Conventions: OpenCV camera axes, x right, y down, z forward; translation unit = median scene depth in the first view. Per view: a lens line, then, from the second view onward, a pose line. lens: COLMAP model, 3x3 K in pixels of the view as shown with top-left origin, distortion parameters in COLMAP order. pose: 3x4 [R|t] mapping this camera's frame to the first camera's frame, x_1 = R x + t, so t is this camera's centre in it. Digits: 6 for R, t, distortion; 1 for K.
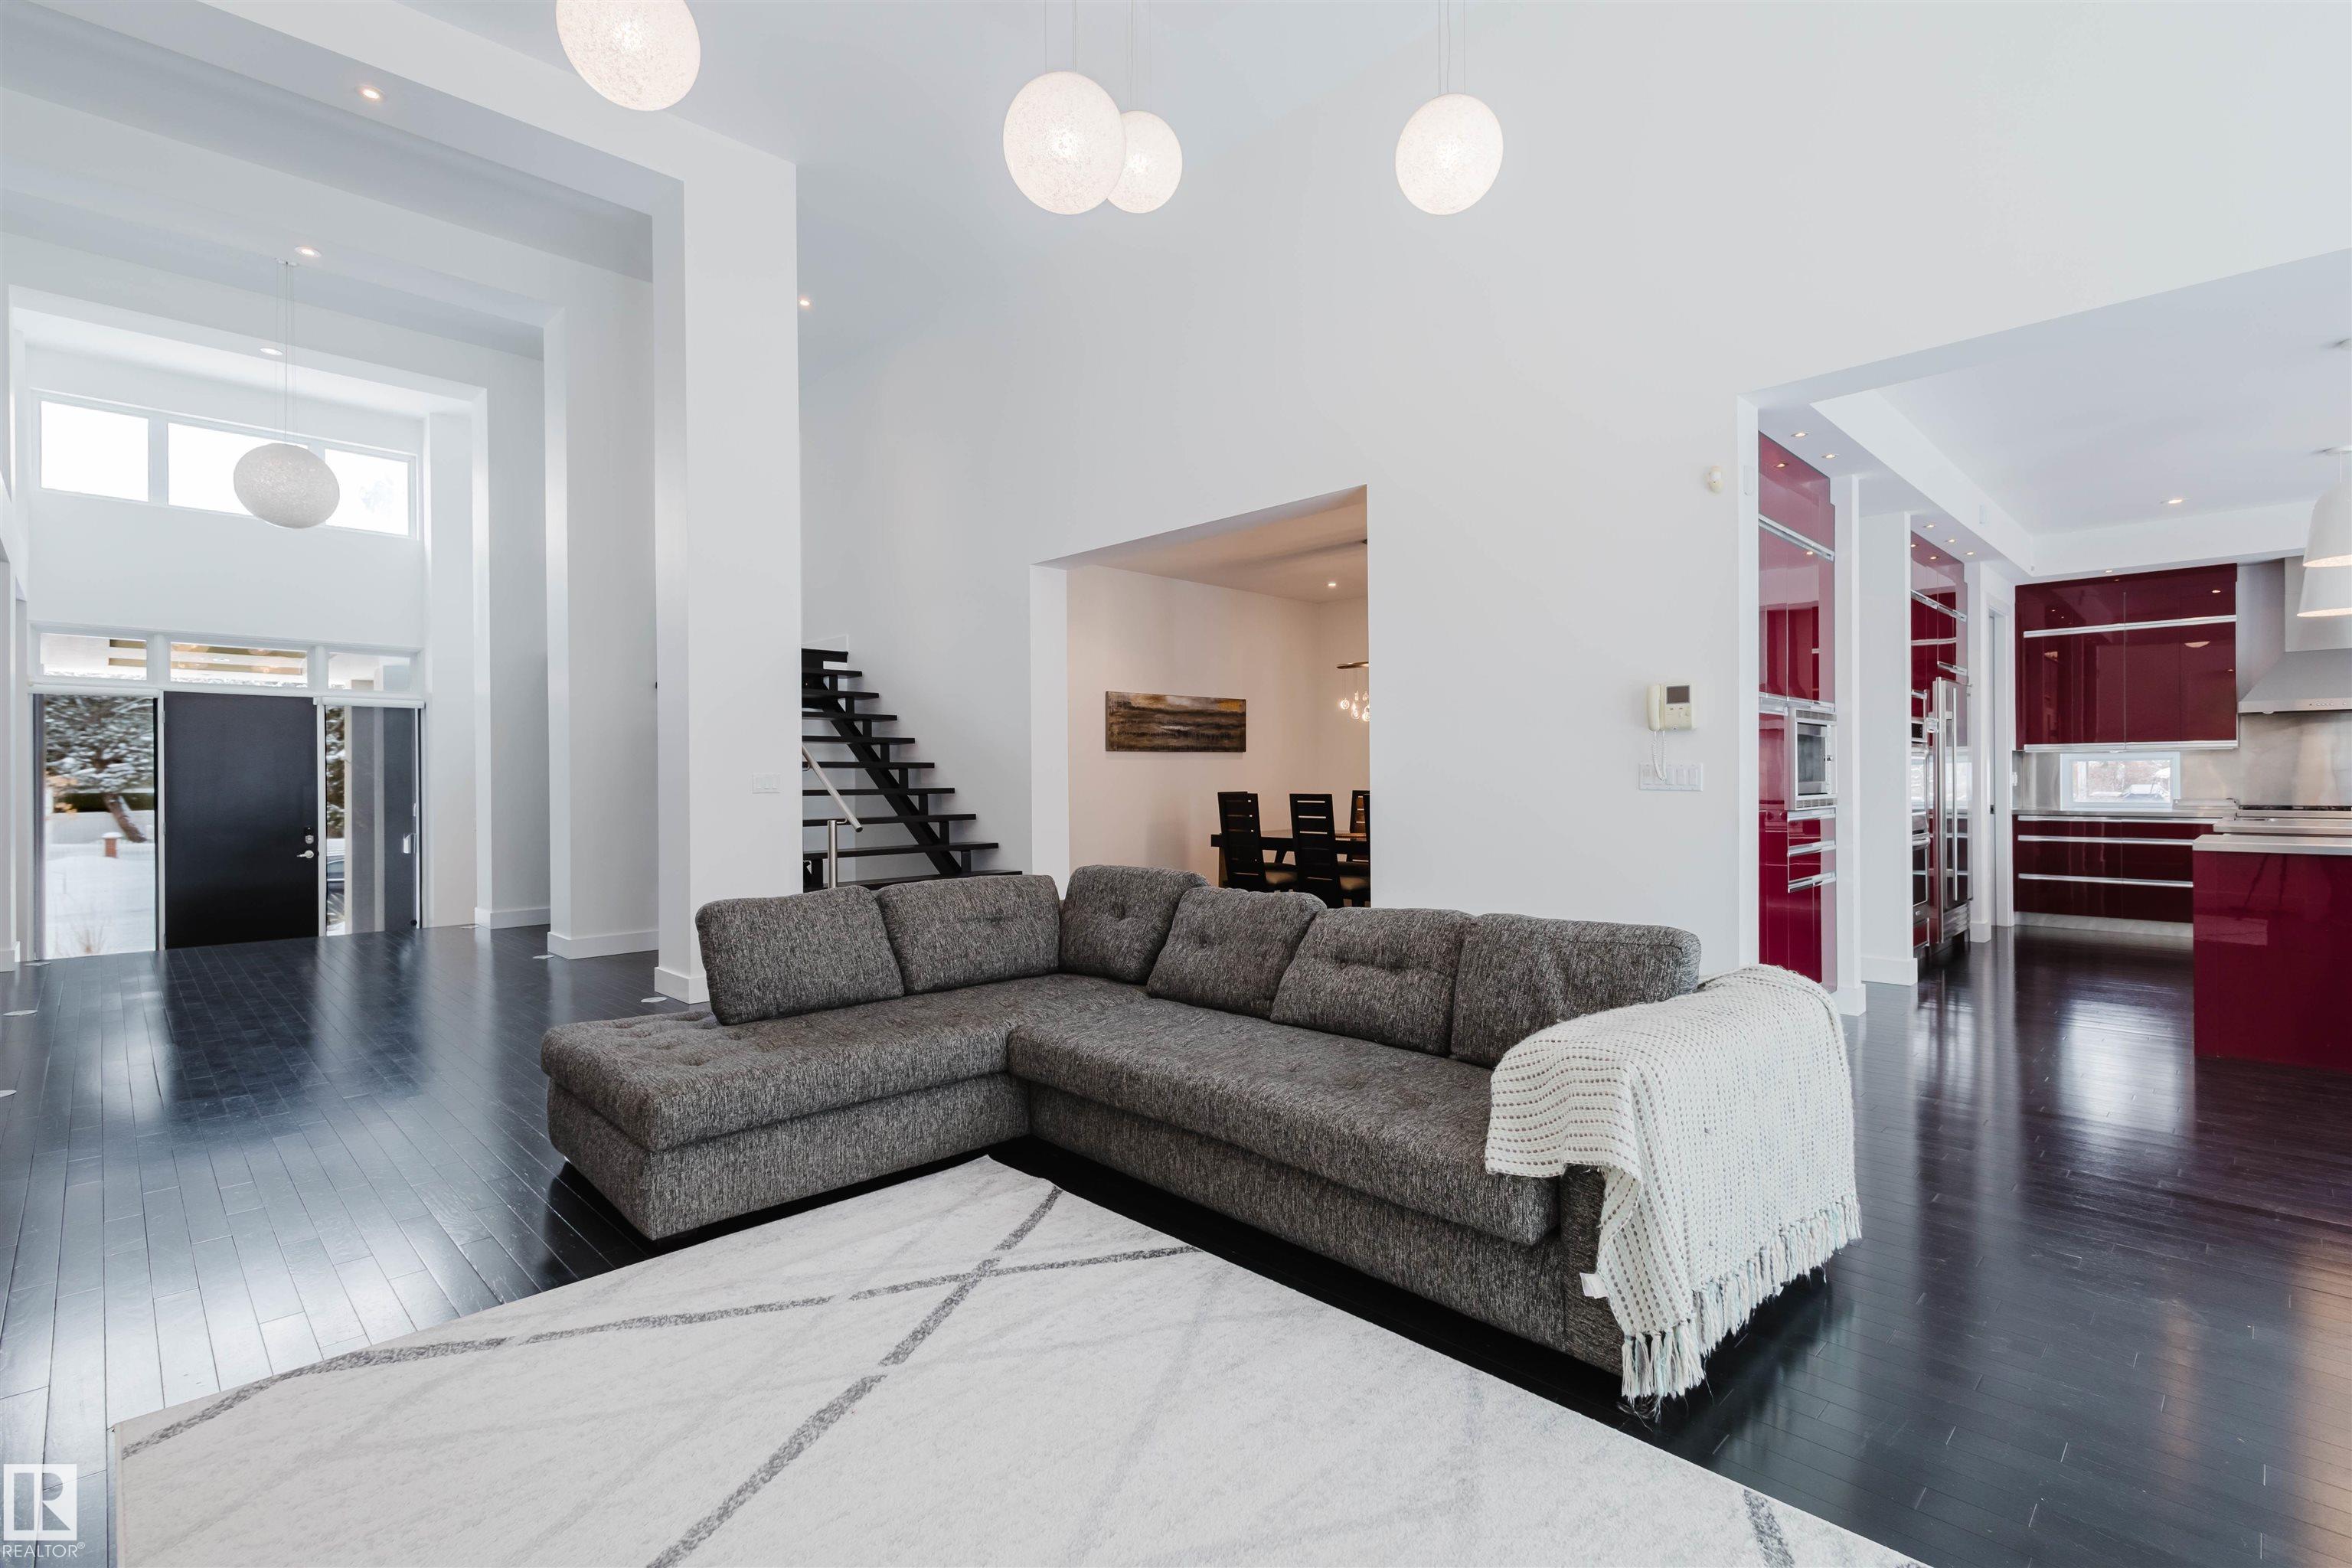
lens RADIAL K [[1084.5, 0, 1189.6], [0, 1084.5, 775.5], [0, 0, 1]] dist [0.012167, -0.002179]
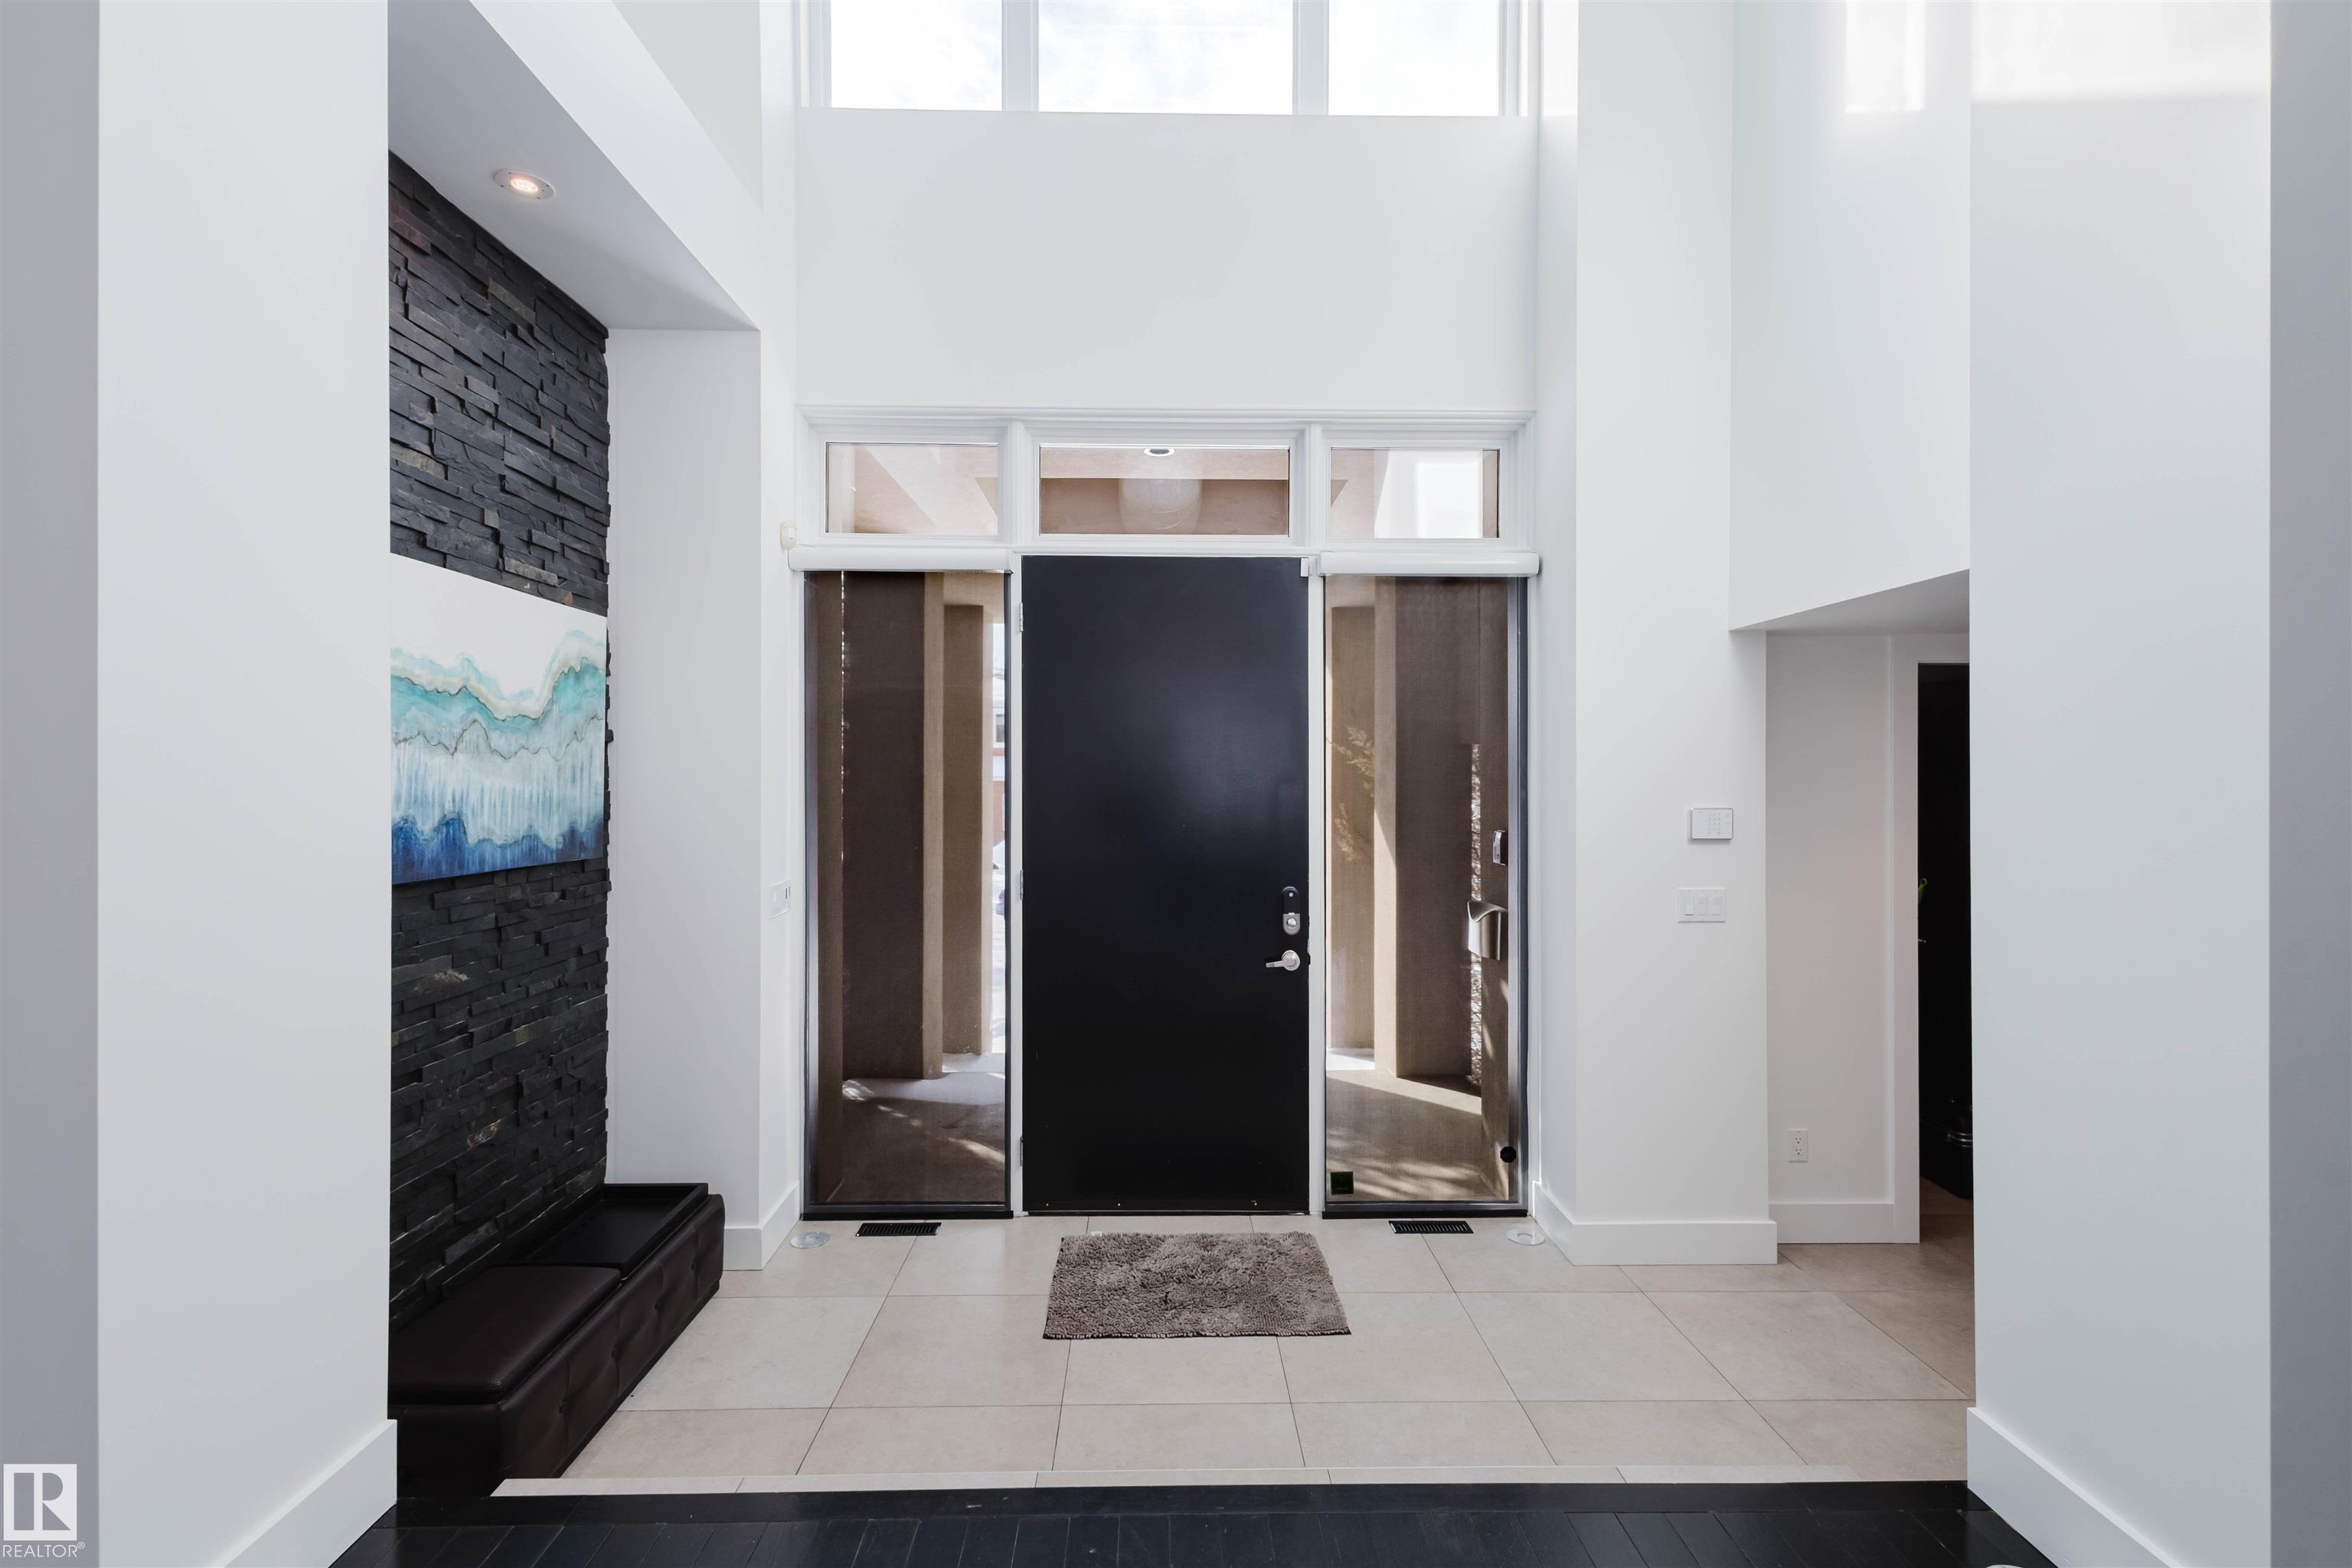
lens RADIAL K [[1084.5, 0, 1173.4], [0, 1084.5, 780.7], [0, 0, 1]] dist [0.012167, -0.002179]
pose [[0.727865, 0.005420, -0.685699, -0.570608], [-0.004529, 0.999985, 0.003098, 0.006700], [0.685706, 0.000851, 0.727879, 0.688075]]
